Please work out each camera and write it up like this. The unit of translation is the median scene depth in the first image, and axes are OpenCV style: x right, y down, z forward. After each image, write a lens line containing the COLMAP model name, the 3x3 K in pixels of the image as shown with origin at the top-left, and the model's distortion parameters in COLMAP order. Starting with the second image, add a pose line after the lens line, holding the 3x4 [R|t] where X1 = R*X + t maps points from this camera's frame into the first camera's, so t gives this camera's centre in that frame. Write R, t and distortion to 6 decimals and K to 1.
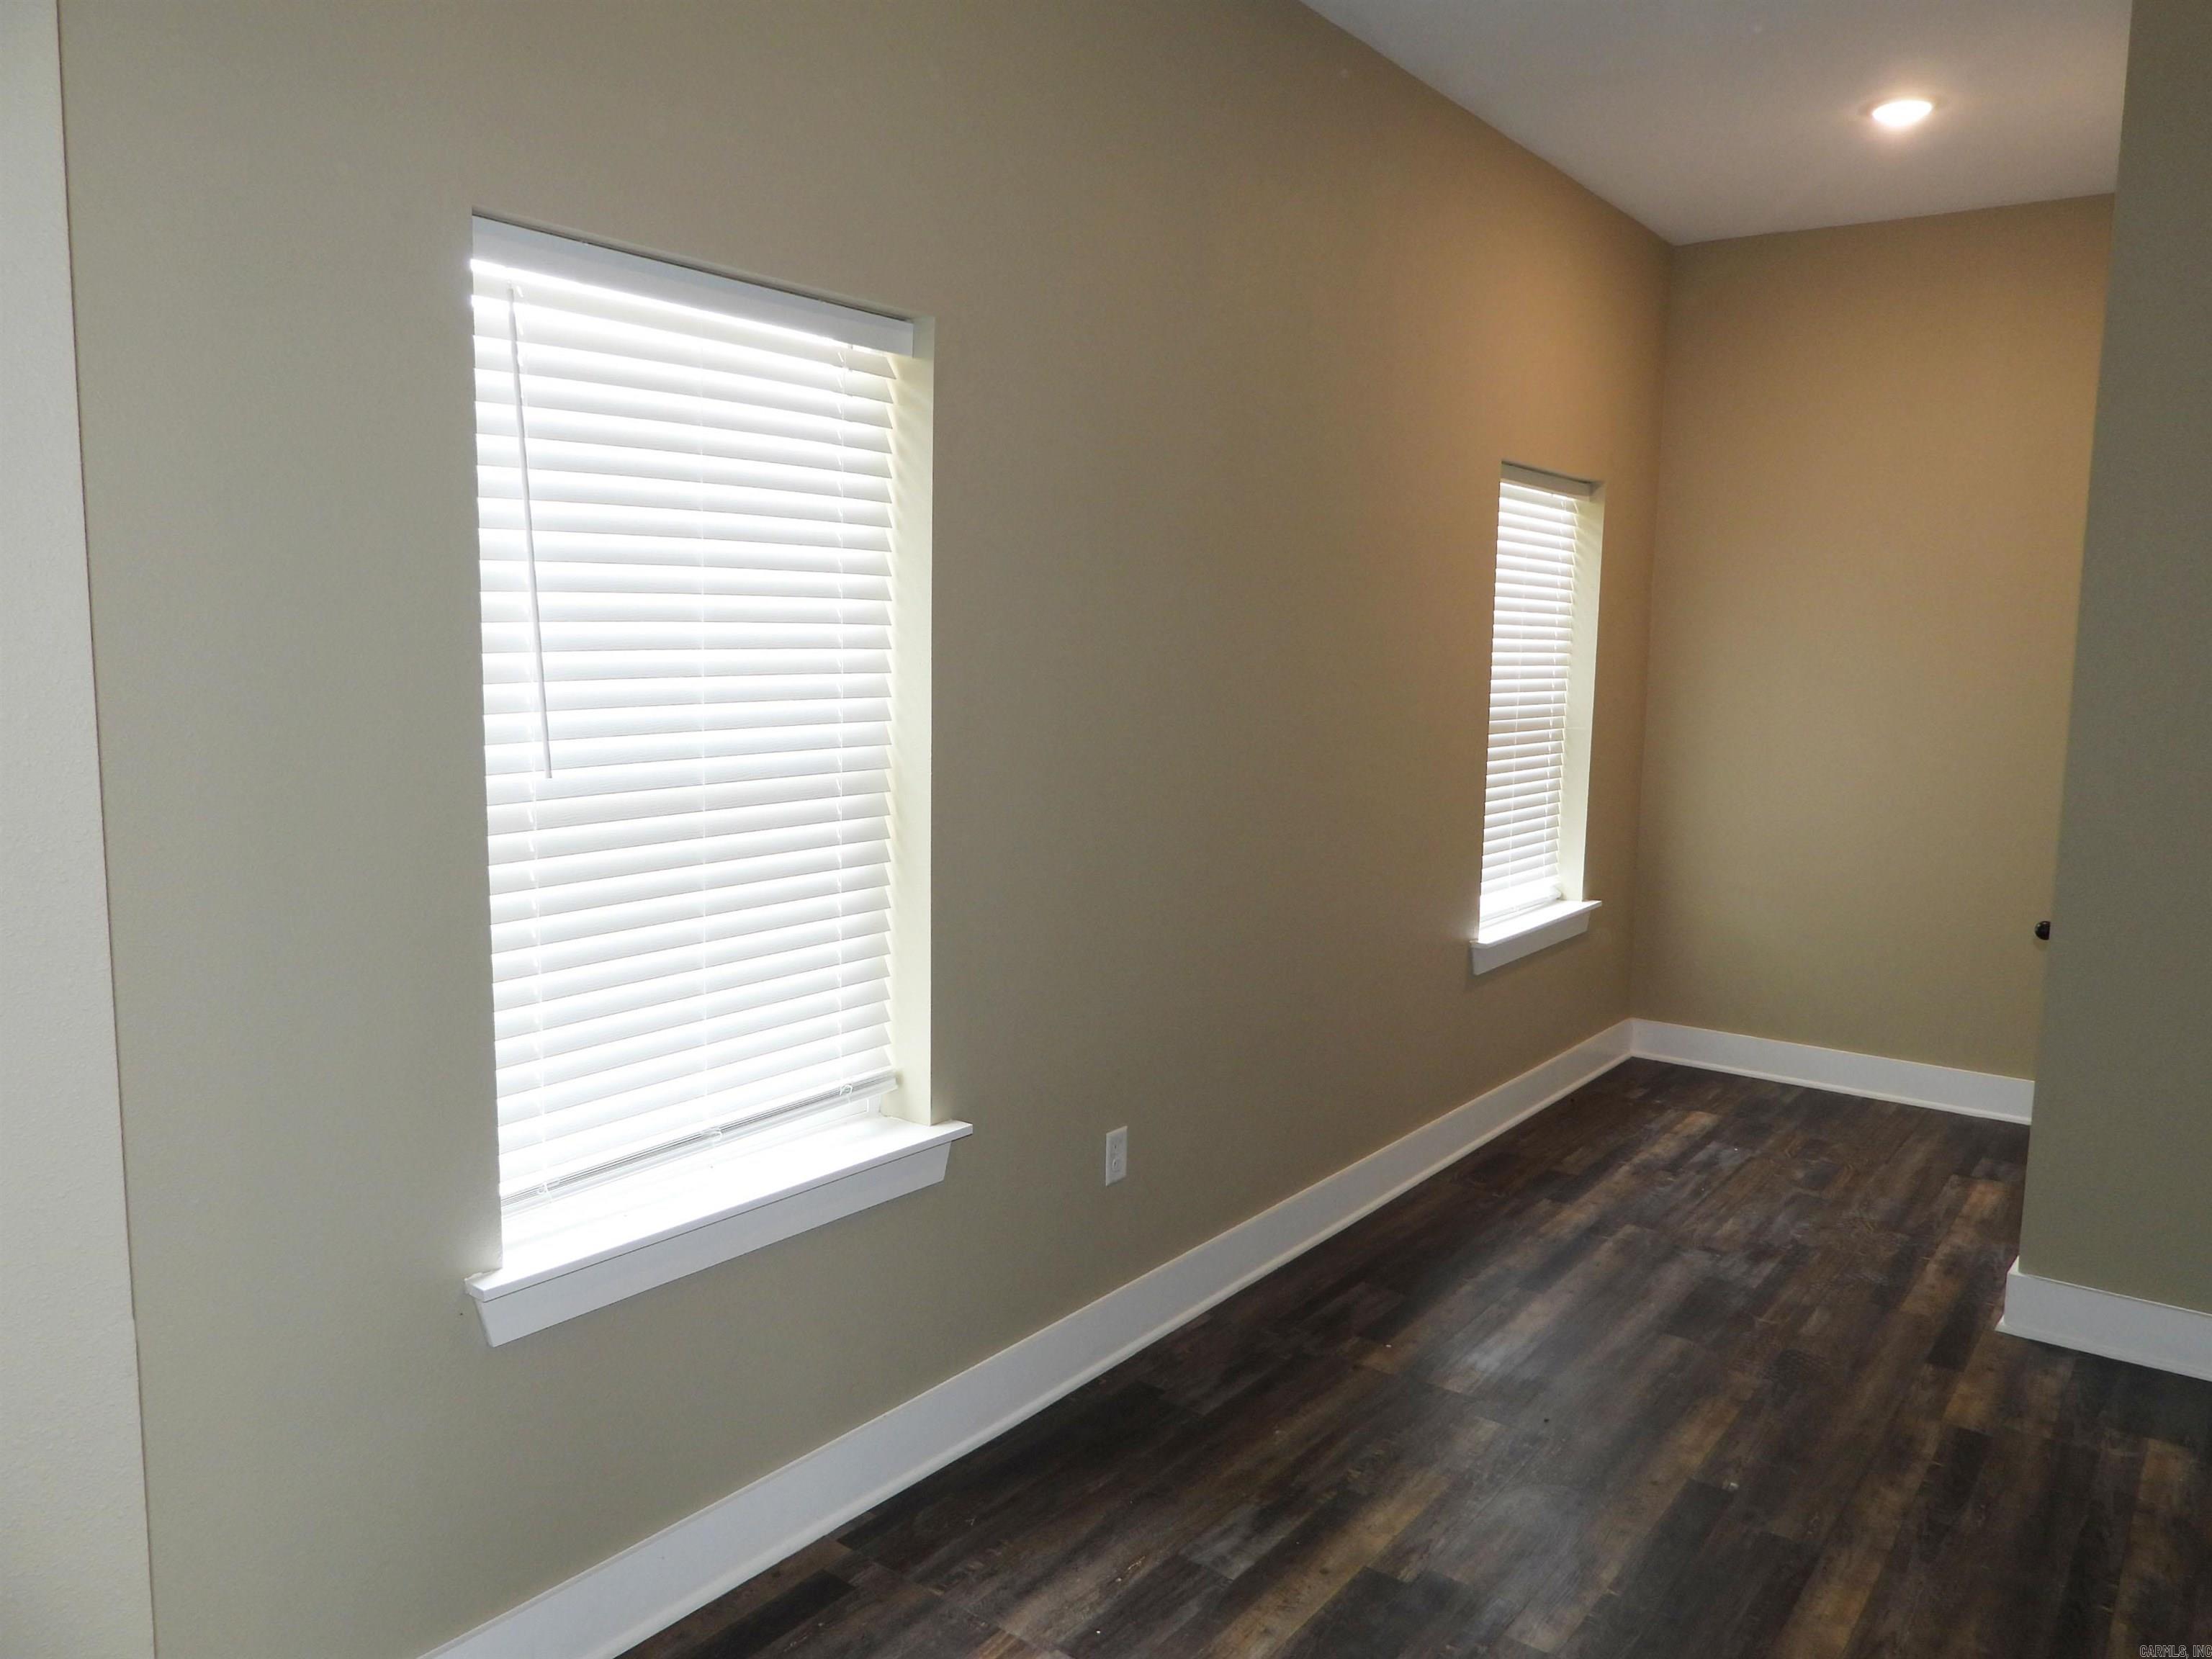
lens RADIAL K [[1598.4, 0, 1105.6], [0, 1598.4, 830.4], [0, 0, 1]] dist [-0.009444, -0.005774]
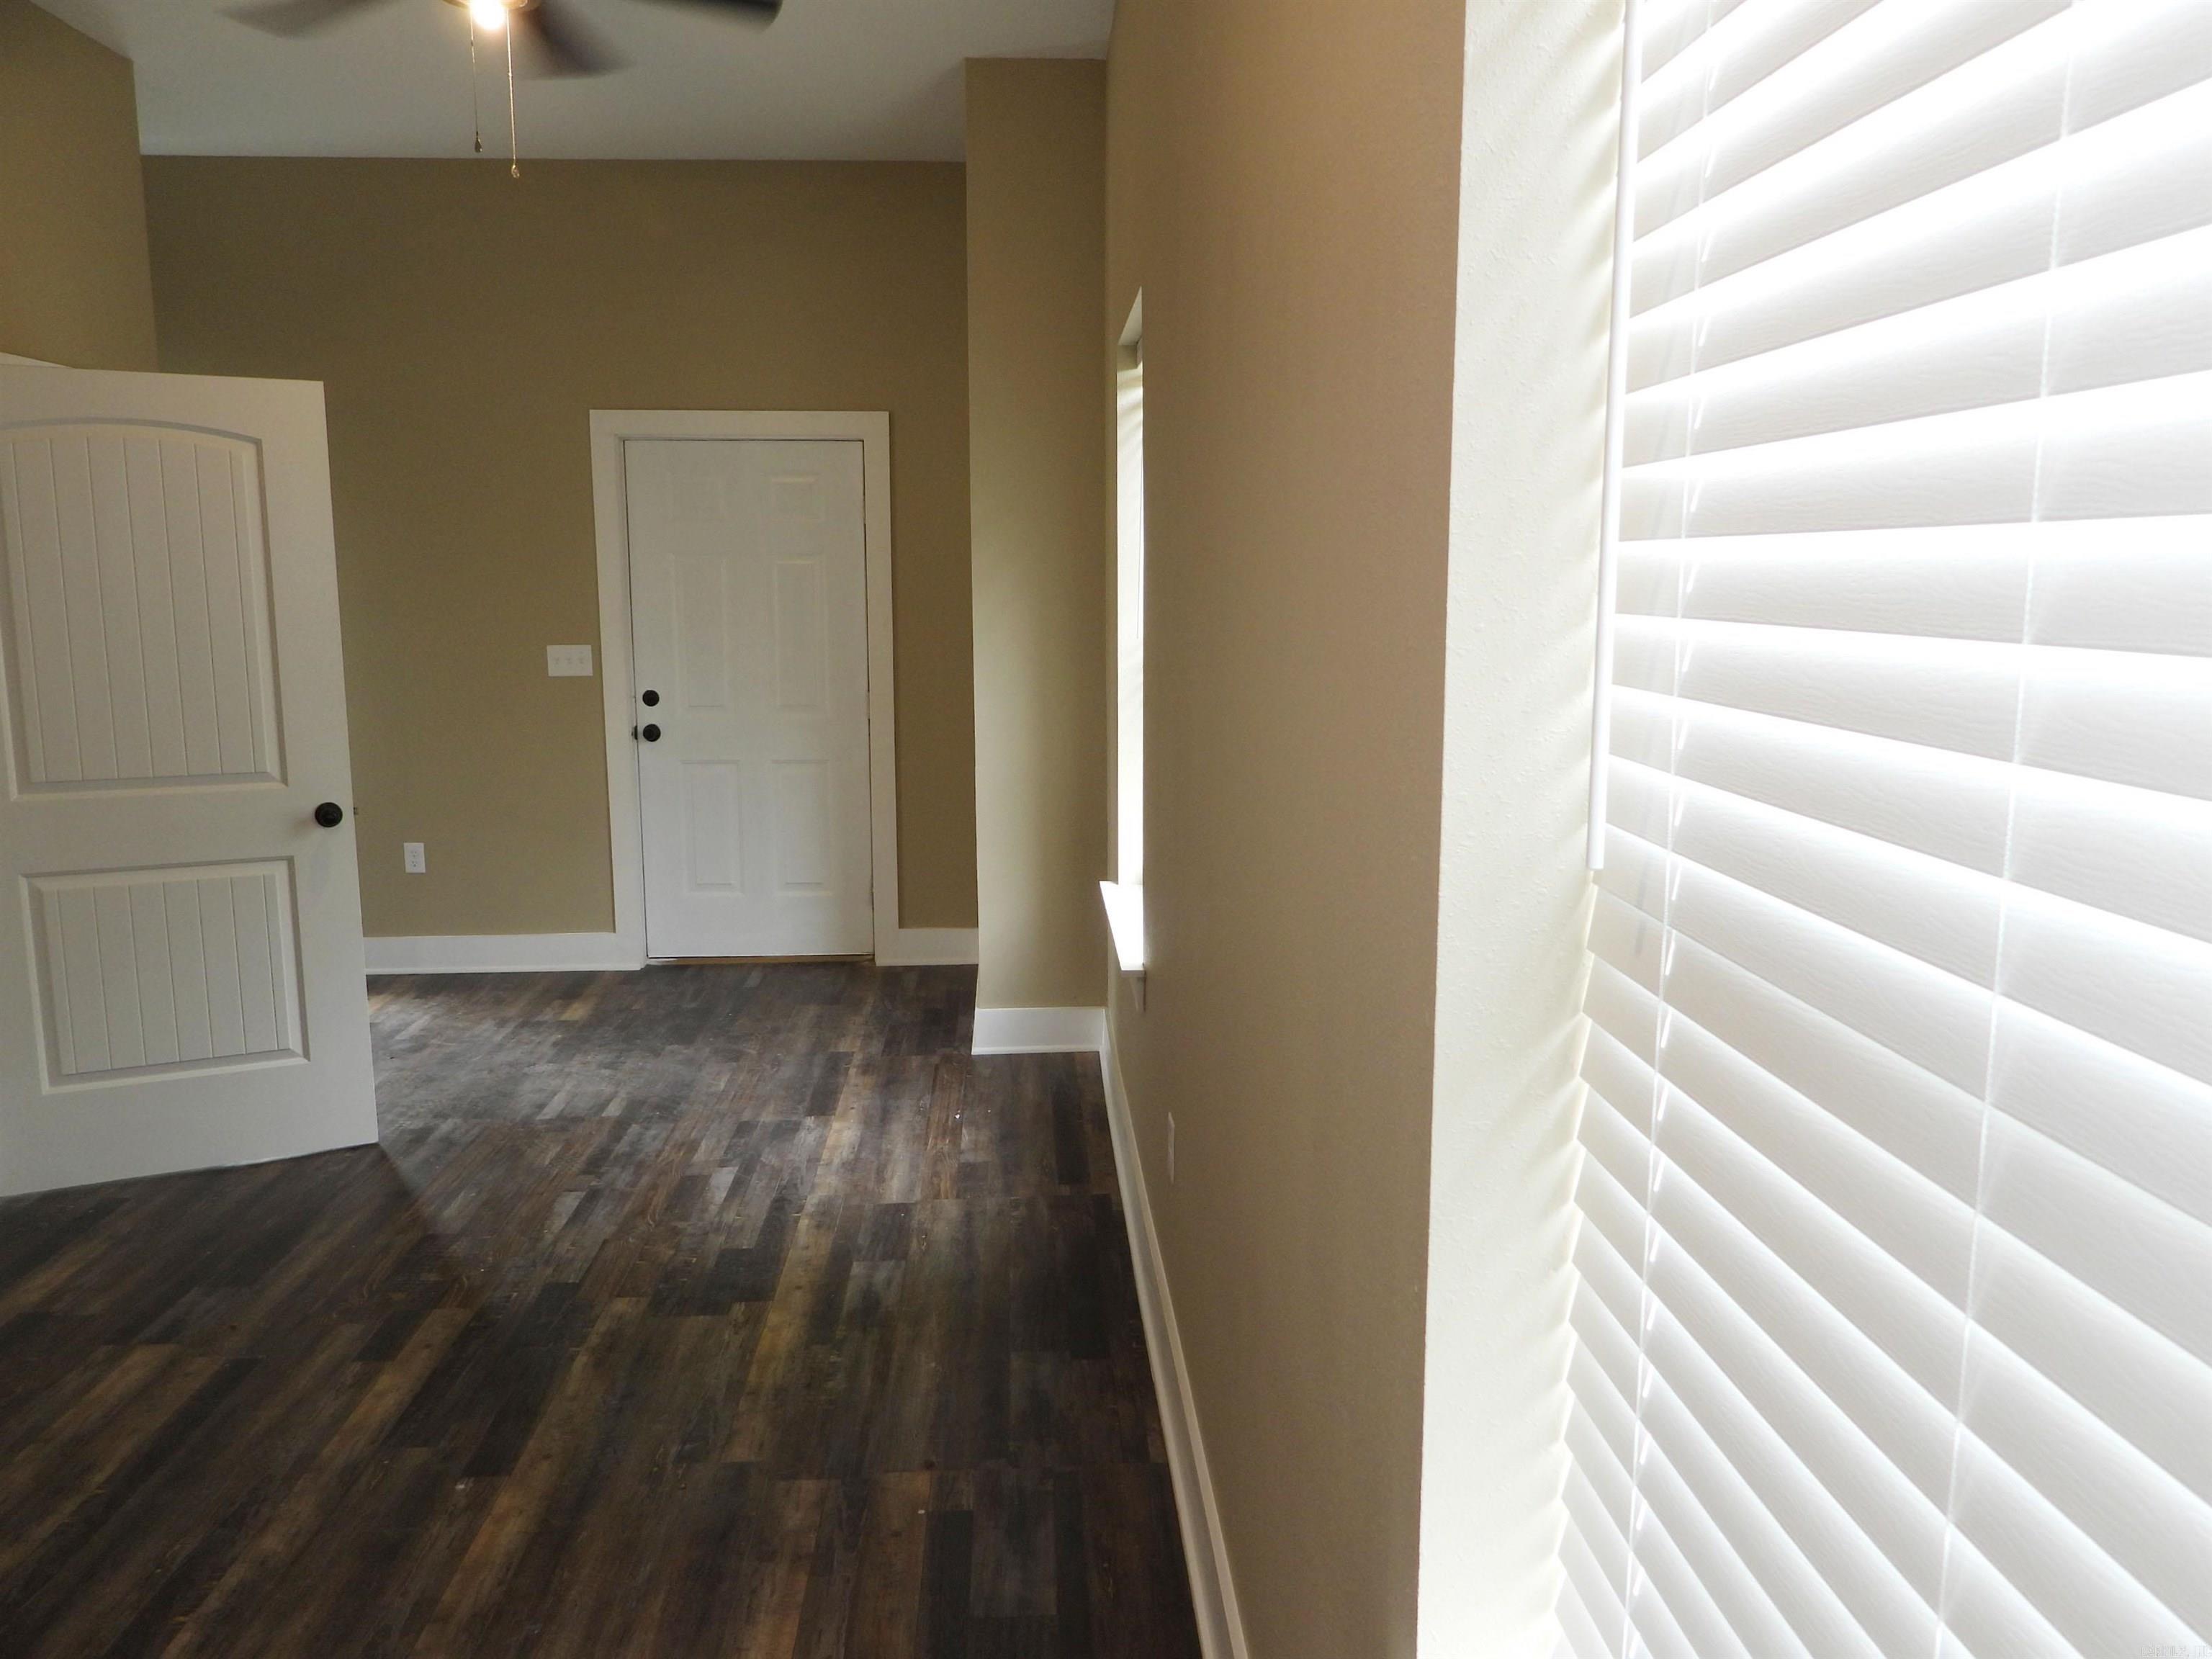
lens RADIAL K [[1598.4, 0, 1106.4], [0, 1598.4, 828.5], [0, 0, 1]] dist [-0.009444, -0.005774]
pose [[-0.767644, 0.081946, -0.635616, 0.672240], [-0.090393, 0.968032, 0.233972, -0.194537], [0.634470, 0.237062, -0.735697, 1.849765]]
